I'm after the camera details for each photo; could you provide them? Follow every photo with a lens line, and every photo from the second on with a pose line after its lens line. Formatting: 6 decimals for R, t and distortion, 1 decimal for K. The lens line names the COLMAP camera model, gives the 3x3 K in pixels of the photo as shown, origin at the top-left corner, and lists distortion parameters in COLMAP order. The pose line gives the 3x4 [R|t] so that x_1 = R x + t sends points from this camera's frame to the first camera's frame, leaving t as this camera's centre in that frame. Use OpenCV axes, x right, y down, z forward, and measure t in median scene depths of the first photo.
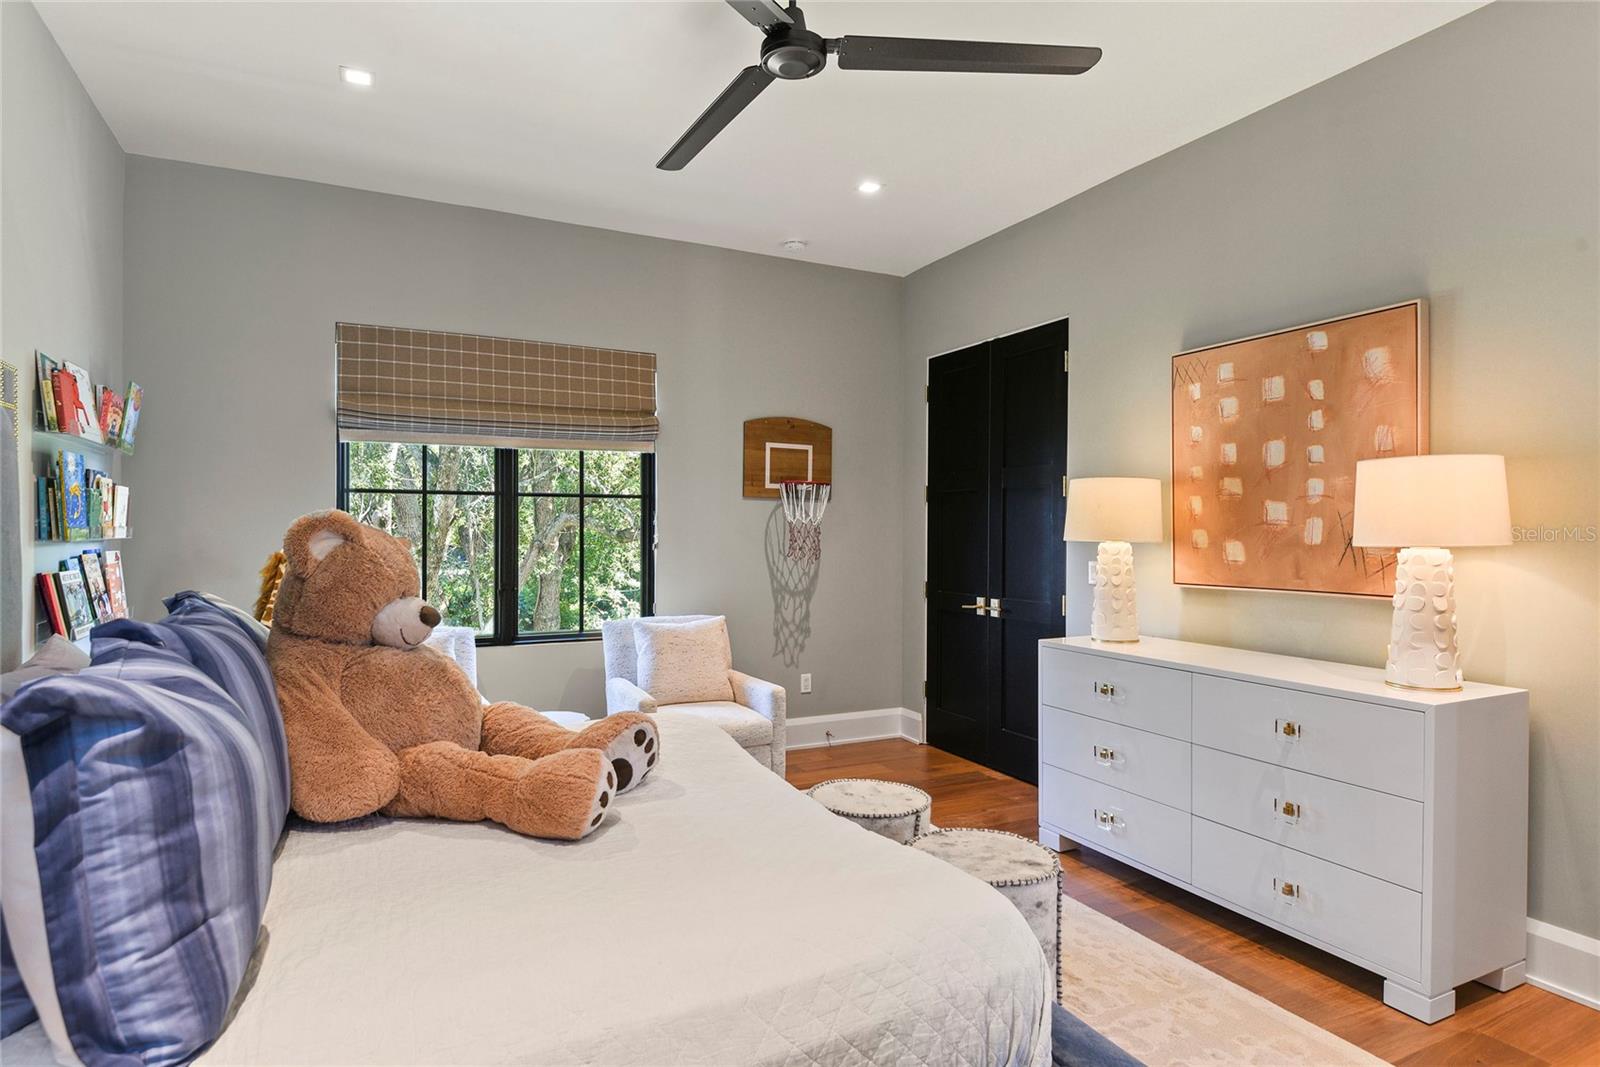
lens RADIAL K [[884.2, 0, 799.1], [0, 884.2, 539.7], [0, 0, 1]] dist [-0.000836, -0.004298]
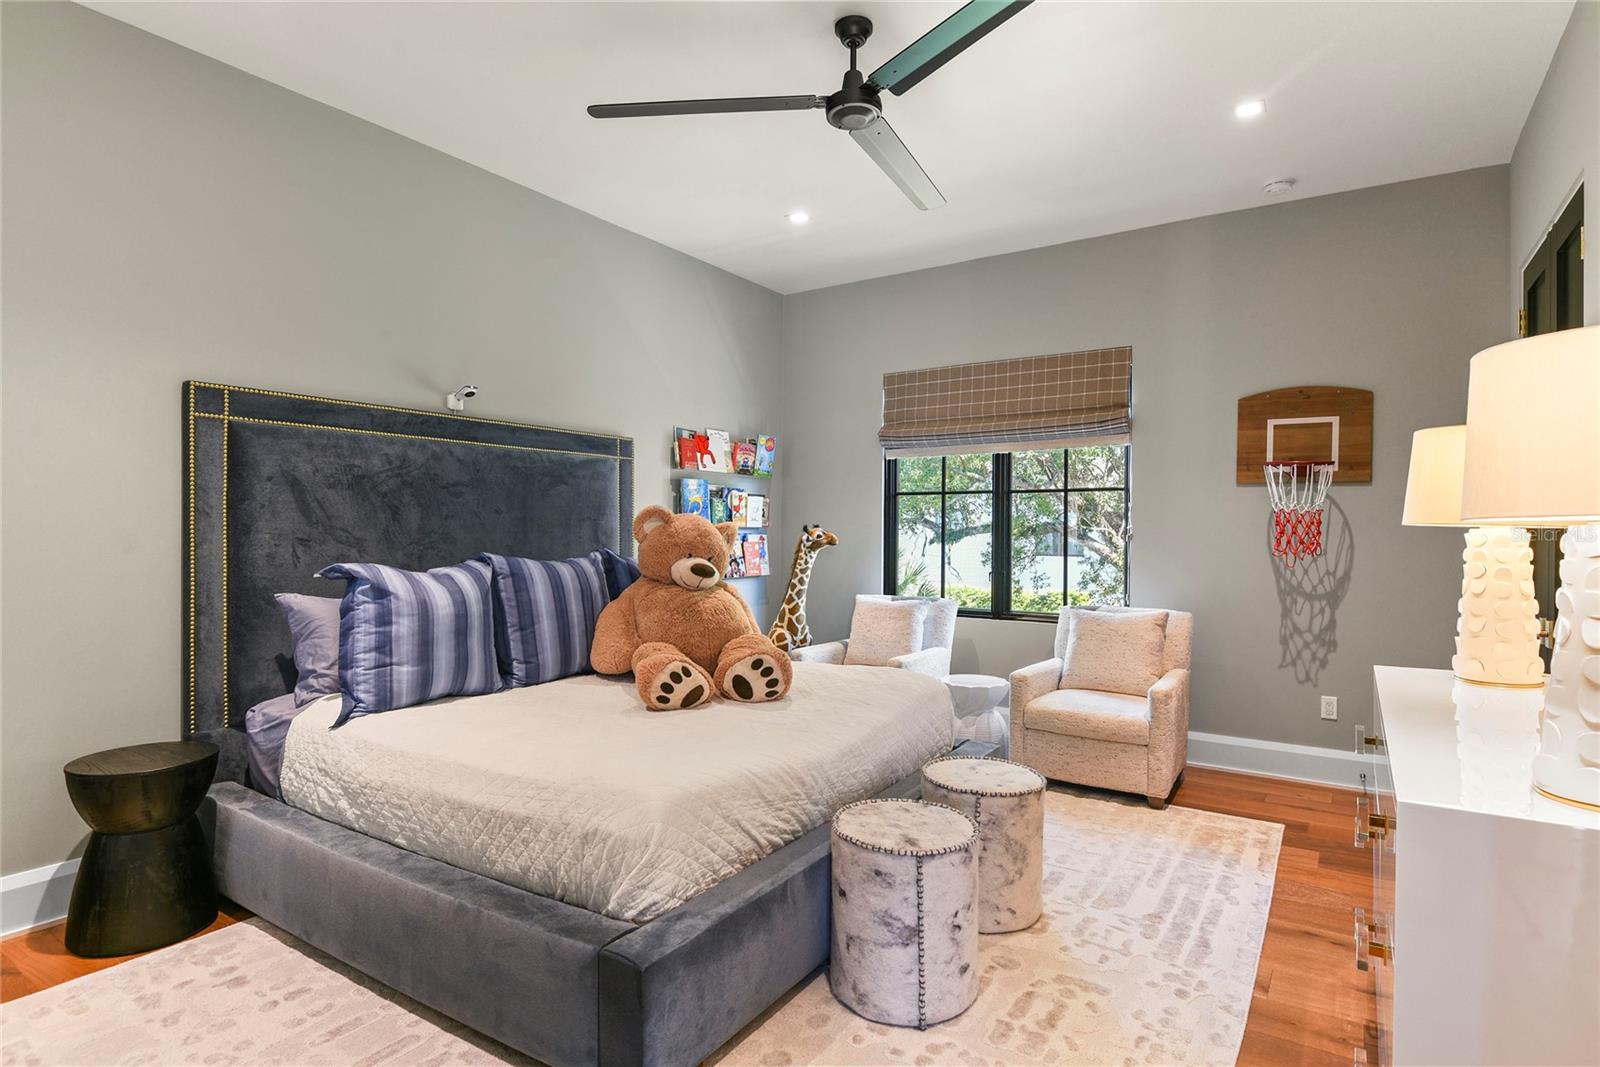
lens RADIAL K [[845.9, 0, 802.6], [0, 845.9, 532.8], [0, 0, 1]] dist [0.022492, -0.000534]
pose [[0.489324, 0.000738, -0.872102, 0.578595], [-0.012606, 0.999901, -0.006227, 0.014772], [0.872011, 0.014041, 0.489285, 0.235936]]
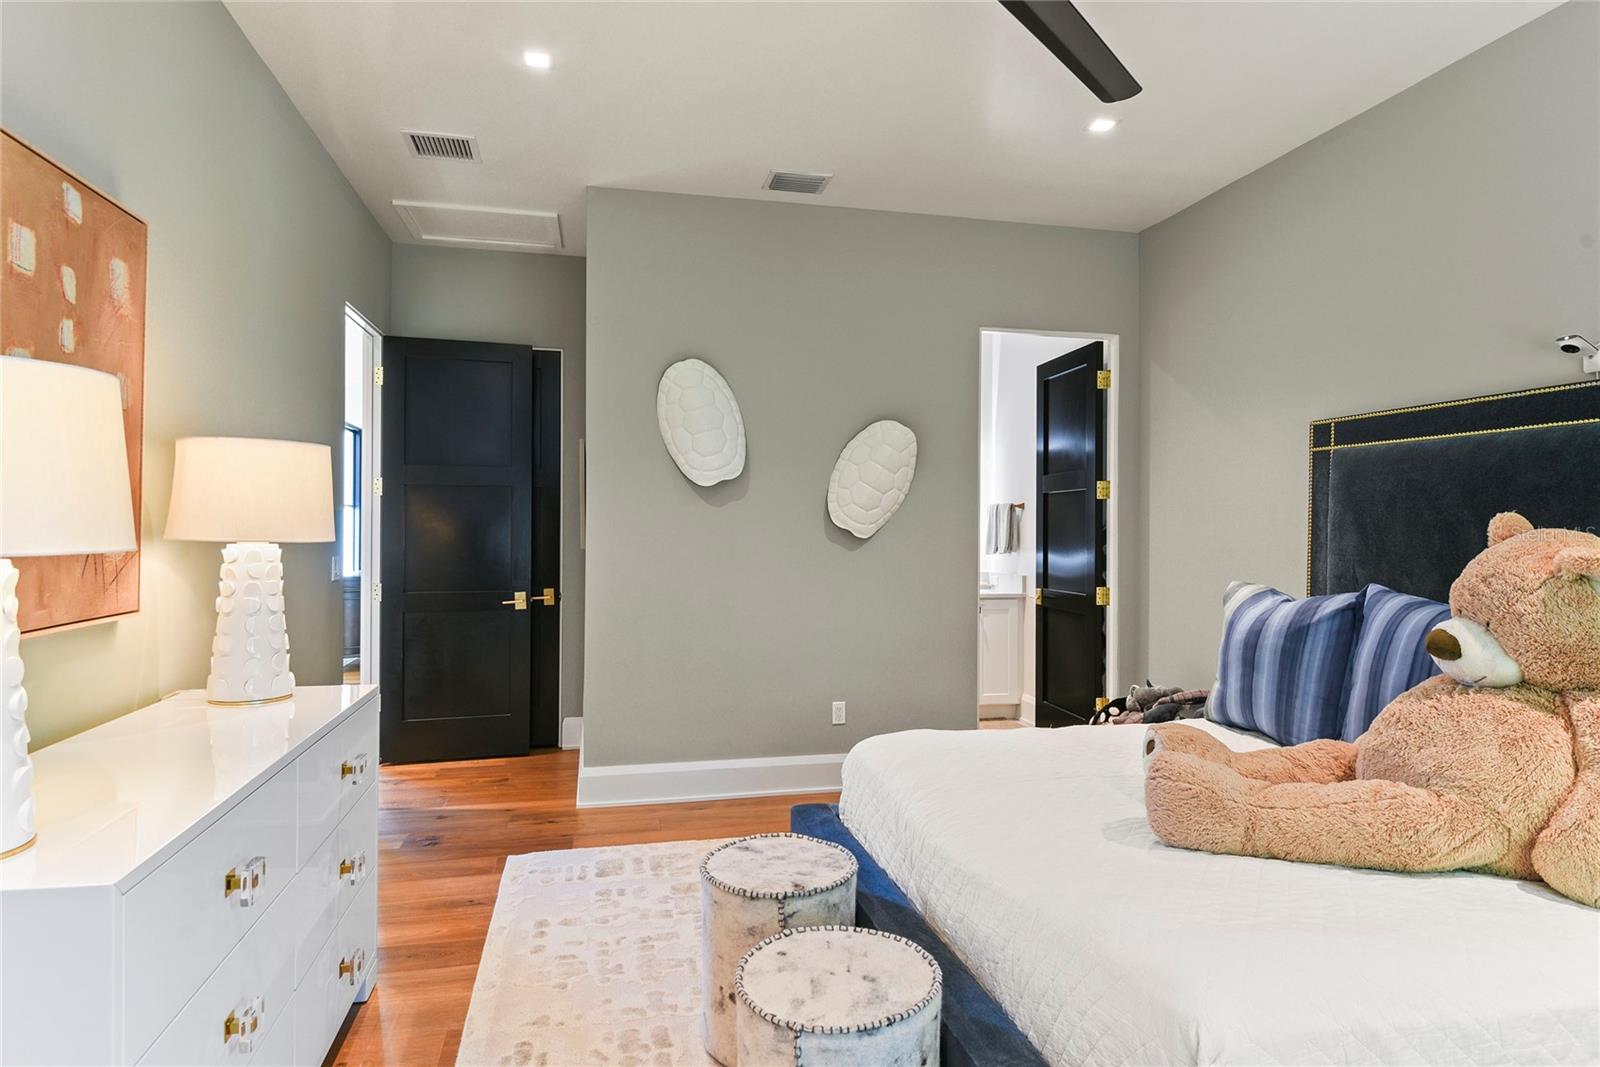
lens RADIAL K [[884.2, 0, 796.5], [0, 884.2, 532.7], [0, 0, 1]] dist [-0.000836, -0.004298]
pose [[-0.968620, -0.010873, 0.248310, -0.027549], [-0.006440, 0.999805, 0.018657, -0.012801], [-0.248465, 0.016473, -0.968501, 1.104870]]
